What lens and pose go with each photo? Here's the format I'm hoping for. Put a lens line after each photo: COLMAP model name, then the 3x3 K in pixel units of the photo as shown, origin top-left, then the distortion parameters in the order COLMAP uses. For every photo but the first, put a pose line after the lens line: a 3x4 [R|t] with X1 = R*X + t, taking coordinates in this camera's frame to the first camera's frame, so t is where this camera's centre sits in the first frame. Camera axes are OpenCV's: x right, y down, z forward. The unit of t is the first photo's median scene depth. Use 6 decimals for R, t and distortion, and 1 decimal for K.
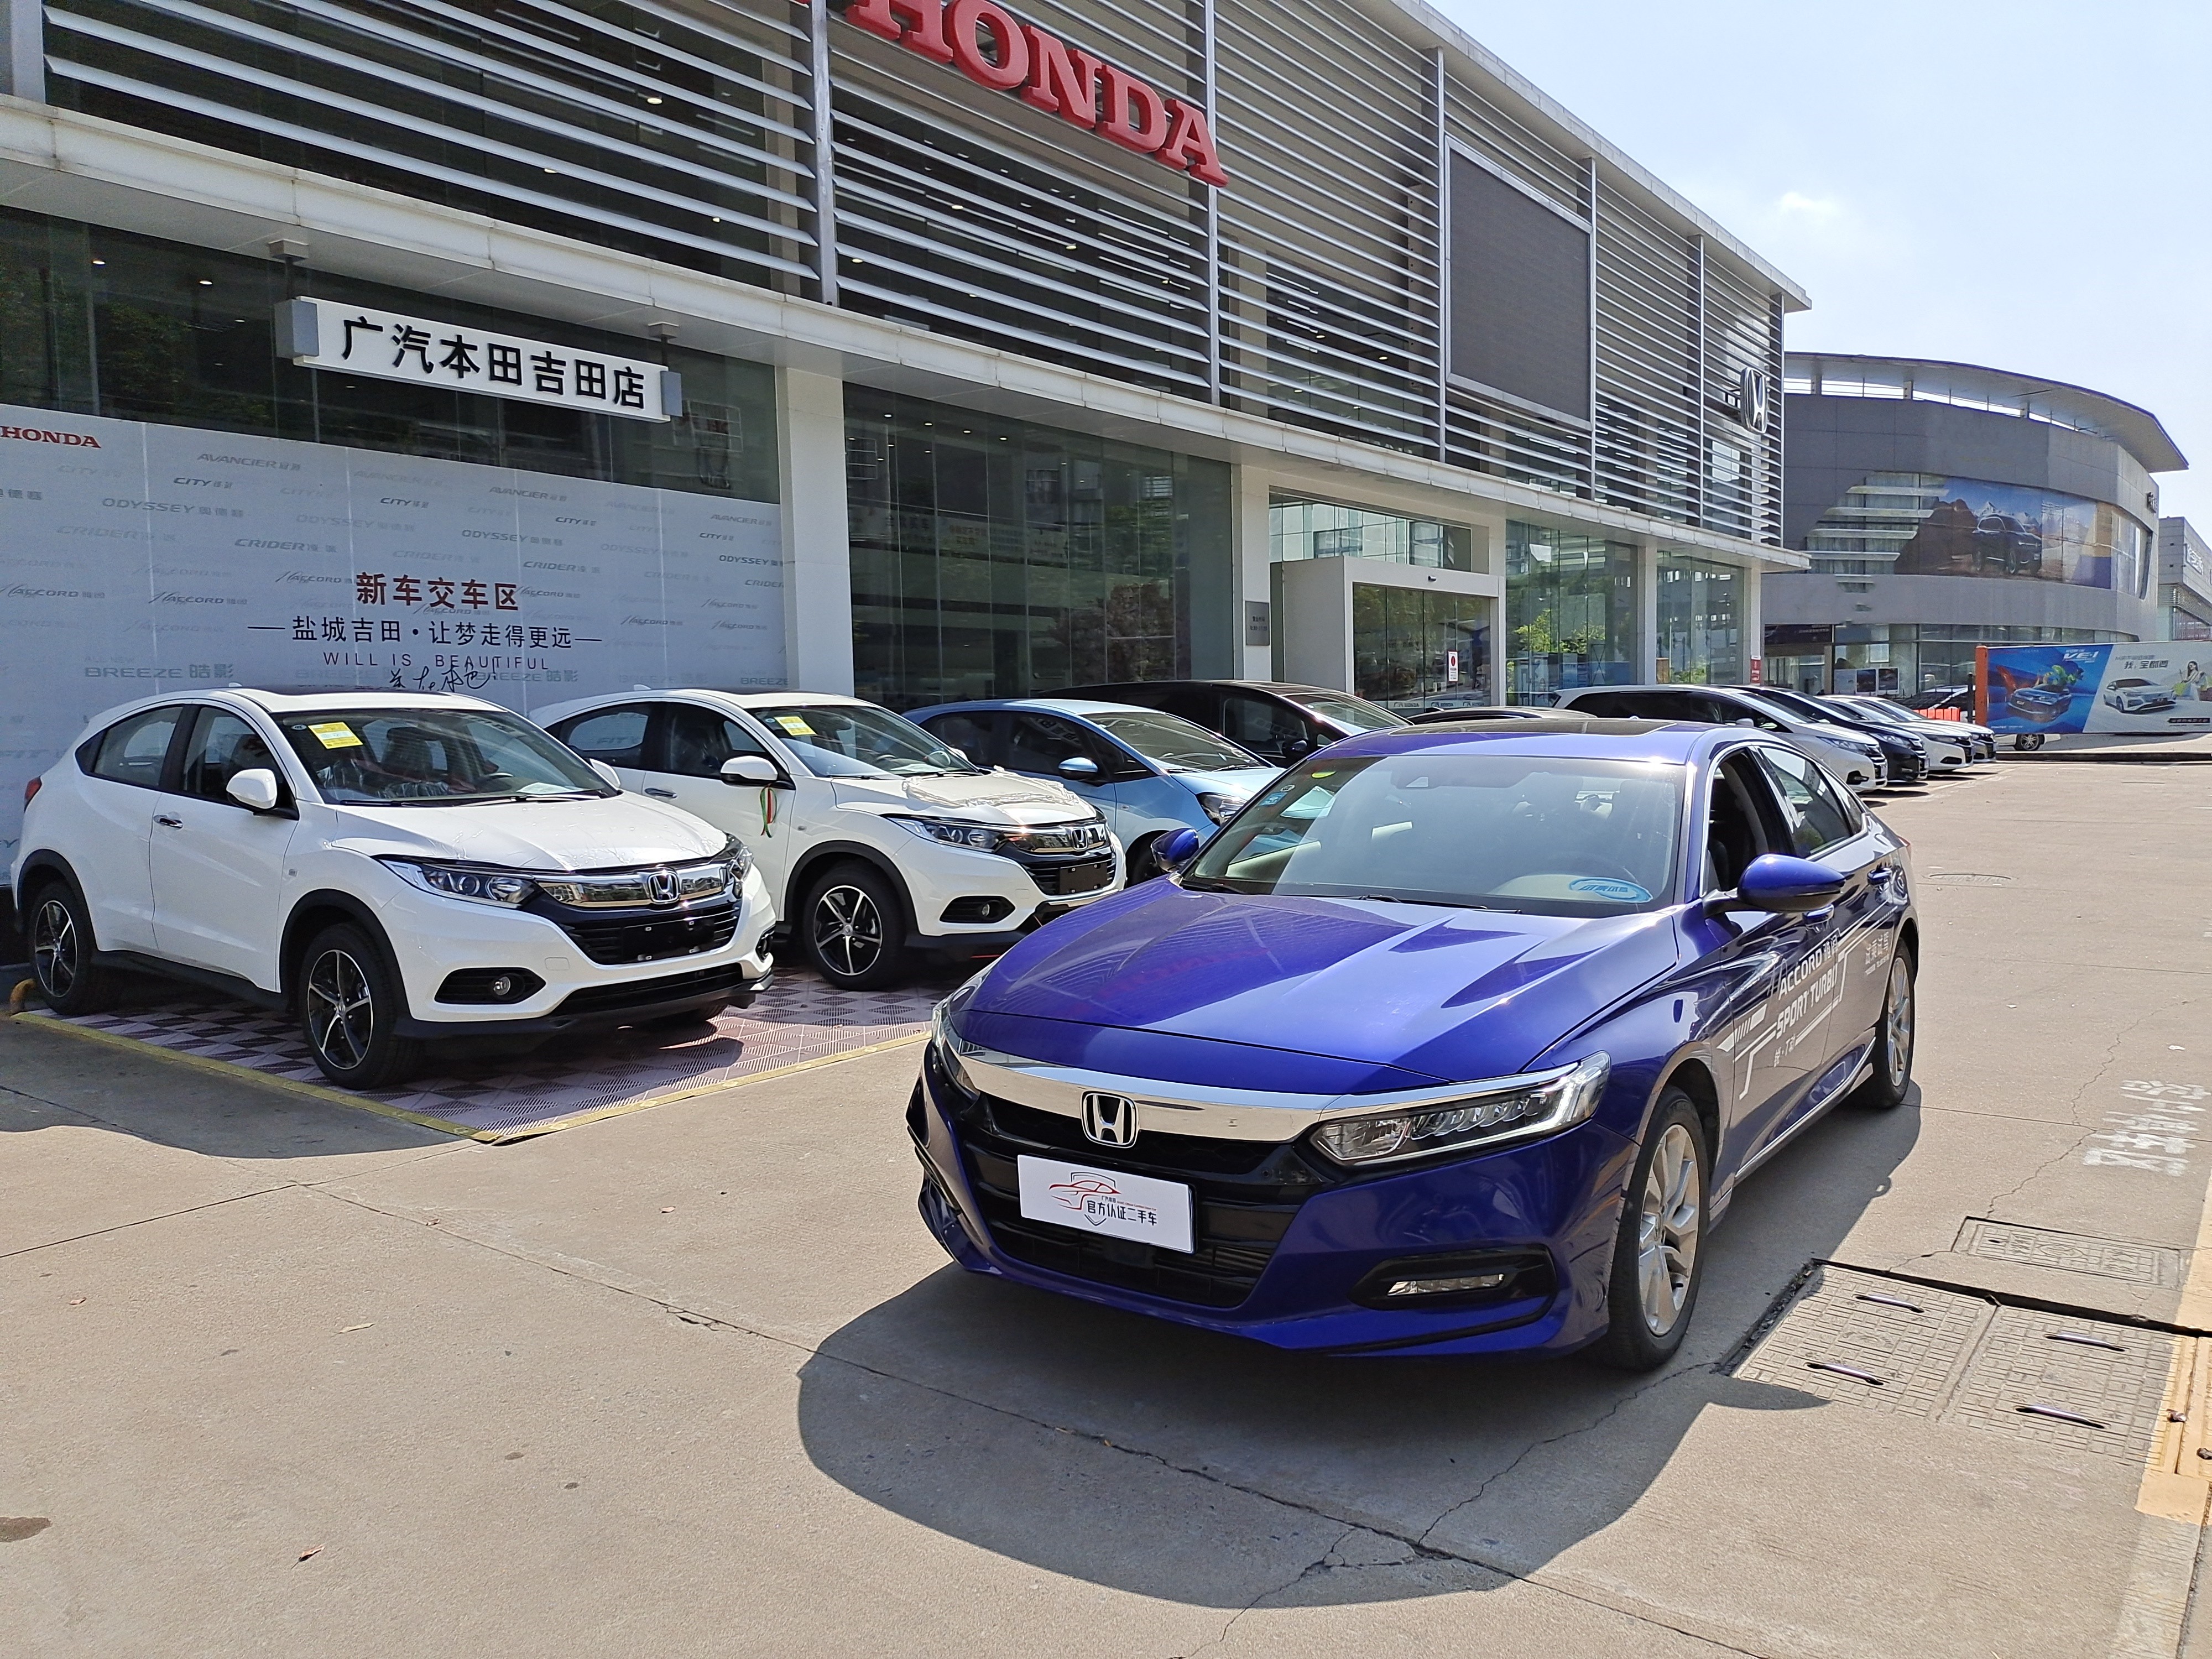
lens RADIAL K [[1642.6, 0, 1106.0], [0, 1642.6, 829.5], [0, 0, 1]] dist [0.064758, -0.099099]
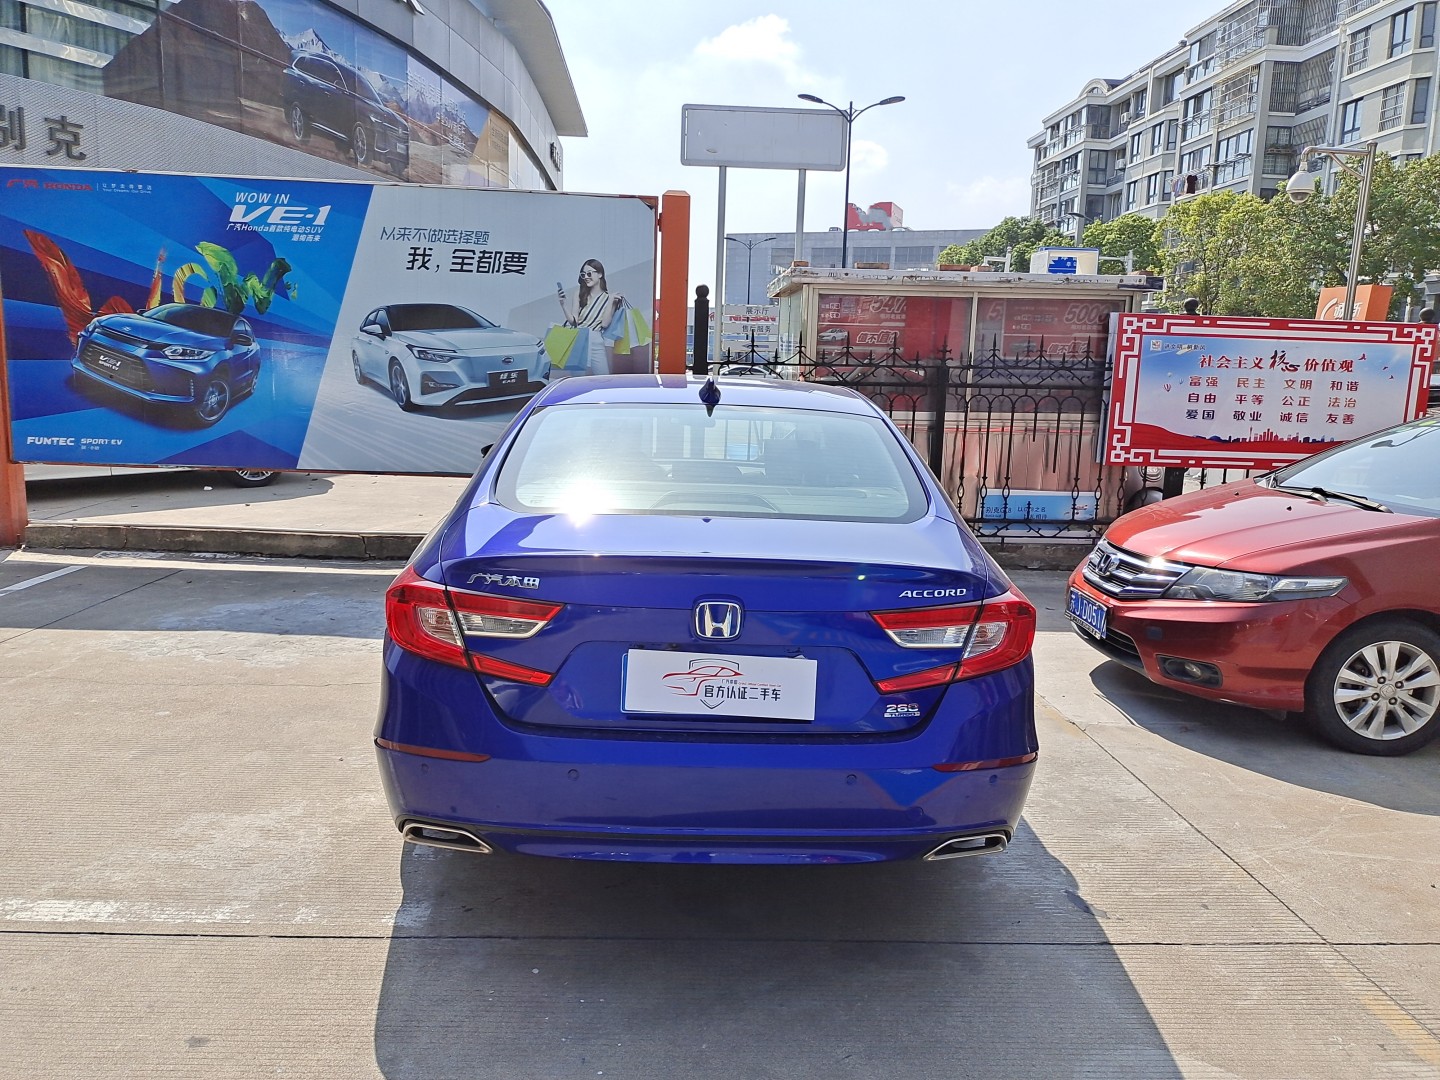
lens RADIAL K [[1069.3, 0, 720.0], [0, 1069.3, 540.0], [0, 0, 1]] dist [0.064758, -0.099099]
pose [[0.765783, -0.055496, 0.640700, 1.007970], [-0.008819, 0.995270, 0.096748, -0.127173], [-0.643039, -0.079738, 0.761671, 1.539135]]
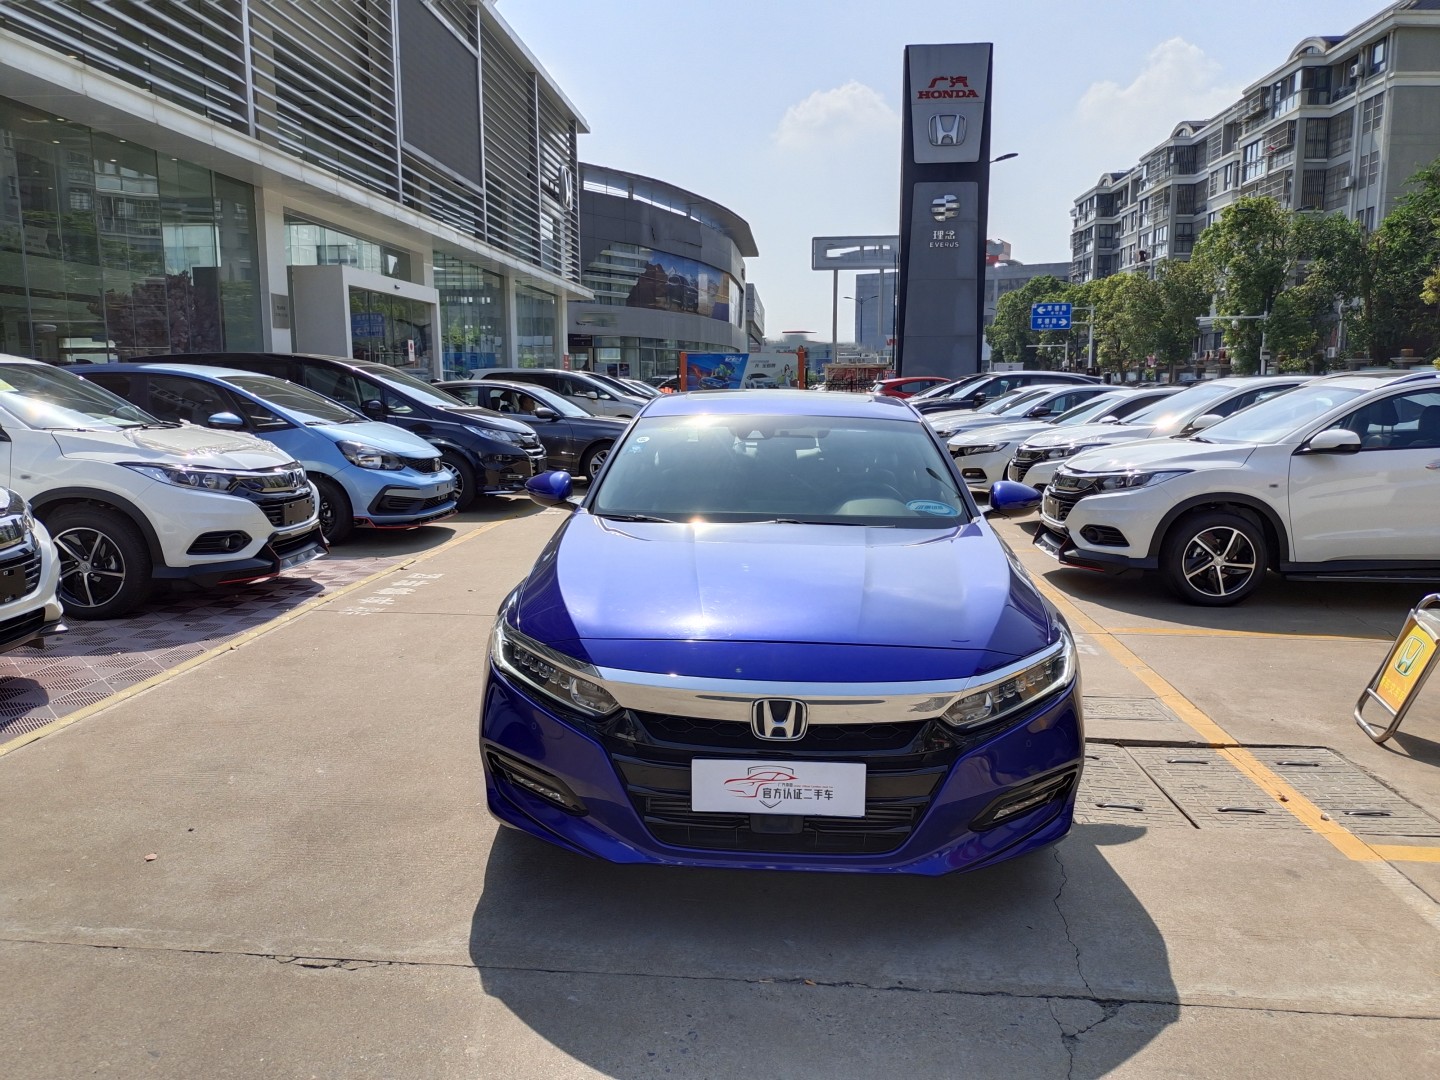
lens RADIAL K [[1069.3, 0, 720.0], [0, 1069.3, 540.0], [0, 0, 1]] dist [0.064758, -0.099099]
pose [[0.845275, -0.056103, 0.531377, -0.080641], [0.017659, 0.996862, 0.077158, -0.002766], [-0.534039, -0.055837, 0.843614, 0.067655]]
